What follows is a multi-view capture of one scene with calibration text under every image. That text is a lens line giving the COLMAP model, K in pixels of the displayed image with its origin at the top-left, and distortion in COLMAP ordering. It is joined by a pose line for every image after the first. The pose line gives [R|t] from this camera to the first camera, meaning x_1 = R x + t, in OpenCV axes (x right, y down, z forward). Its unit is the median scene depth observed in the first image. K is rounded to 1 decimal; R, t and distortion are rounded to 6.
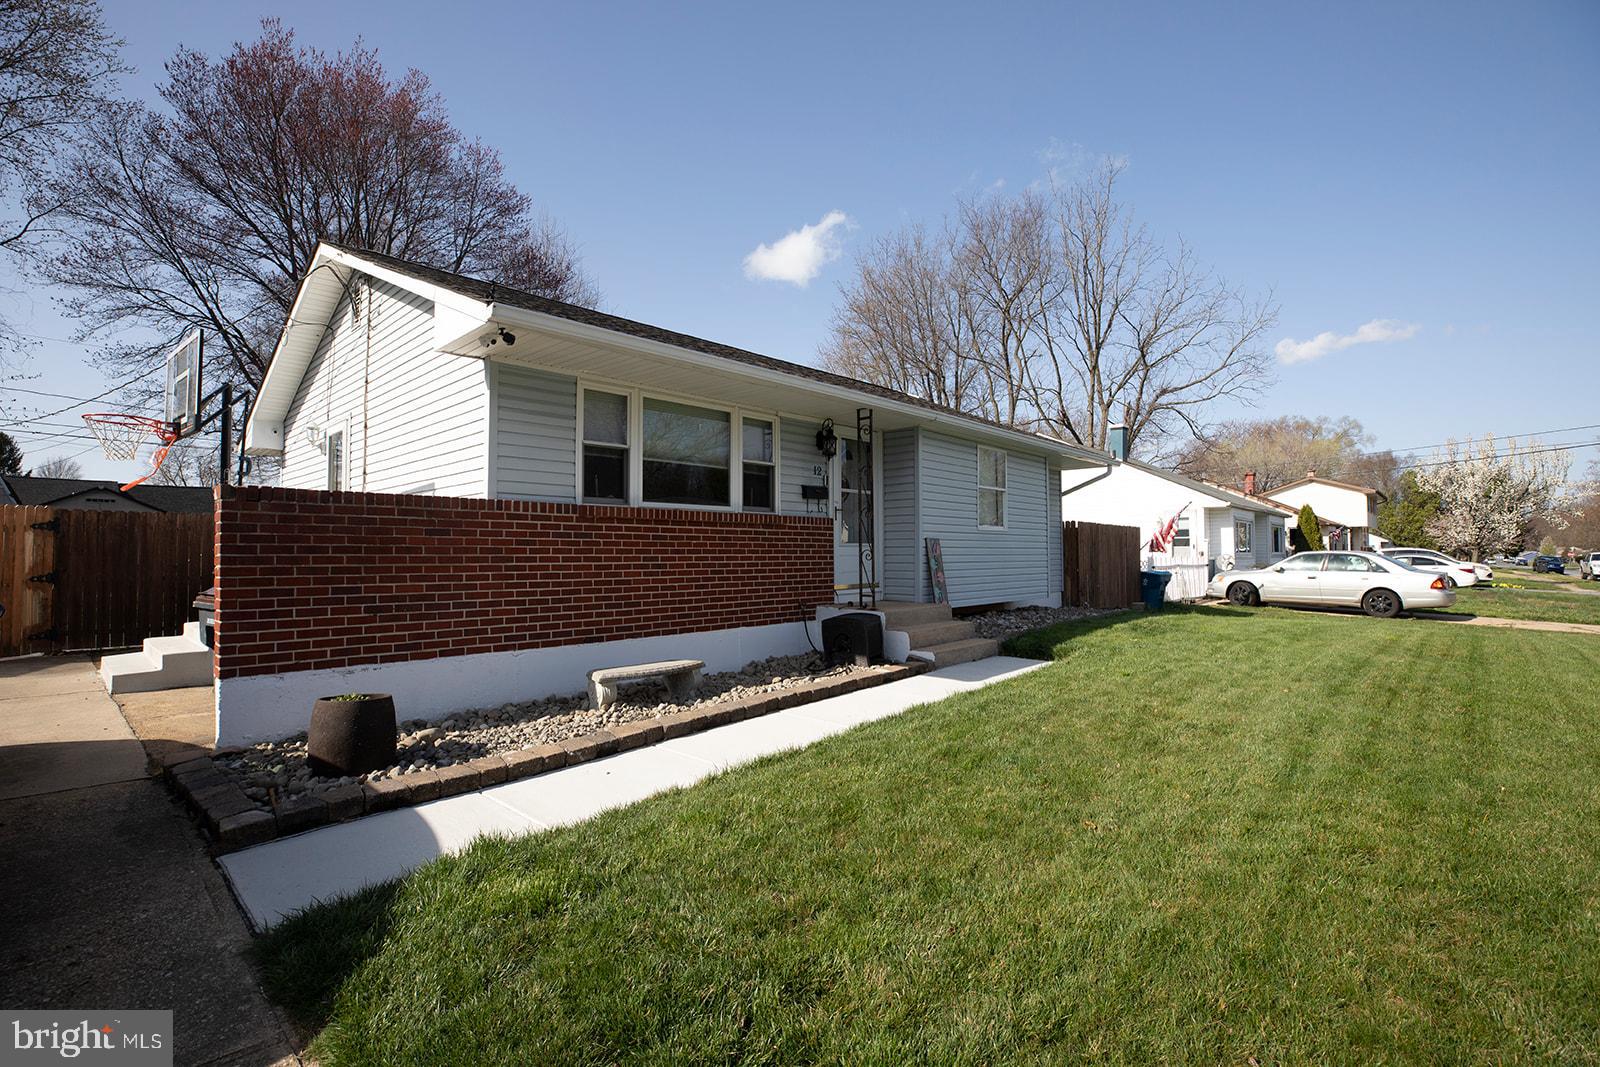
lens RADIAL K [[723.5, 0, 800.0], [0, 723.5, 533.5], [0, 0, 1]] dist [0.000135, 0.000026]
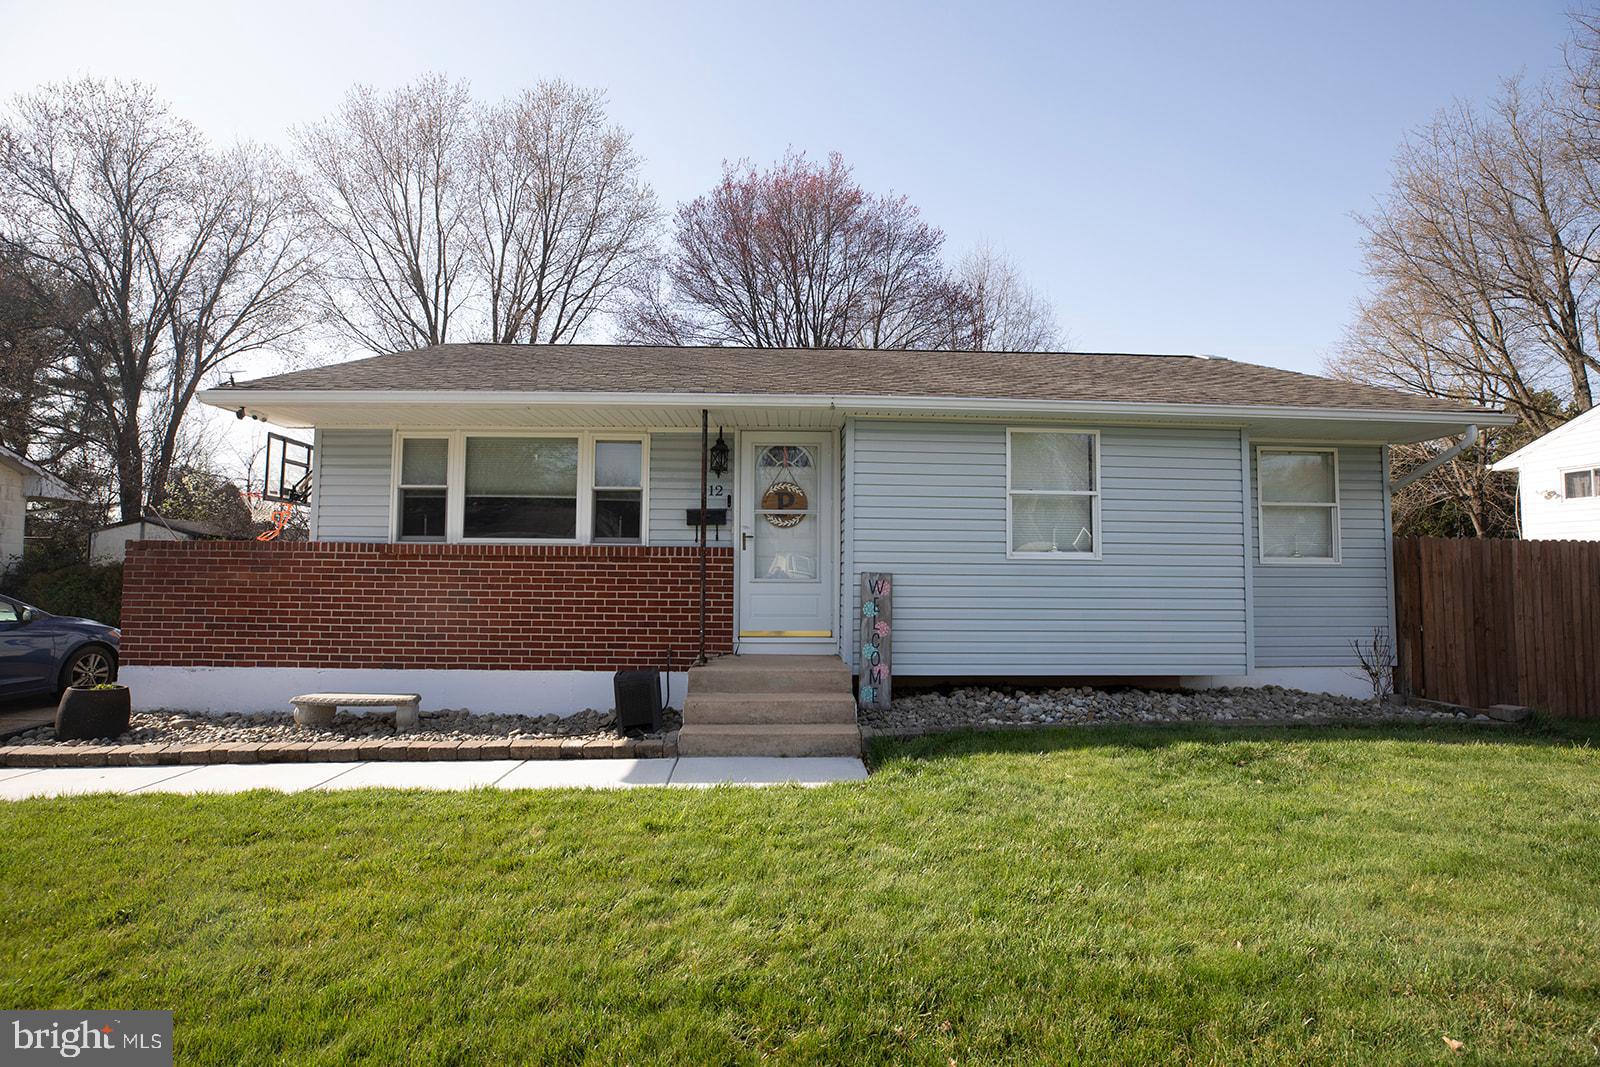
lens RADIAL K [[744.0, 0, 800.0], [0, 744.0, 533.5], [0, 0, 1]] dist [-0.001077, 0.000106]
pose [[0.693320, -0.033084, -0.719870, 0.925259], [0.007923, 0.999235, -0.038292, -0.005826], [0.720586, 0.020845, 0.693052, 0.636923]]
